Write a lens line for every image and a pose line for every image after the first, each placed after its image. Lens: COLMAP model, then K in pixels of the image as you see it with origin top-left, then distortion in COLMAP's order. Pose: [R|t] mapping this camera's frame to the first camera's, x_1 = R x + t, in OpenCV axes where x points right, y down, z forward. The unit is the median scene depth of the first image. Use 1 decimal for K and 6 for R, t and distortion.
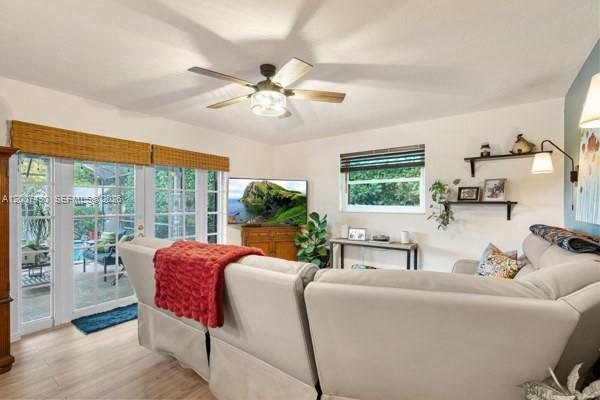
lens RADIAL K [[285.0, 0, 300.0], [0, 285.0, 200.0], [0, 0, 1]] dist [0.030430, 0.000380]
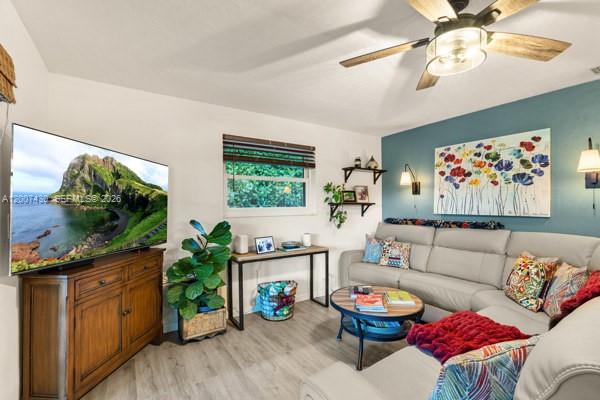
lens RADIAL K [[285.0, 0, 300.0], [0, 285.0, 200.0], [0, 0, 1]] dist [0.030430, 0.000380]
pose [[0.387629, 0.021757, 0.921559, -0.437116], [0.010241, 0.999558, -0.027906, 0.017690], [-0.921759, 0.020254, 0.387235, 0.540046]]
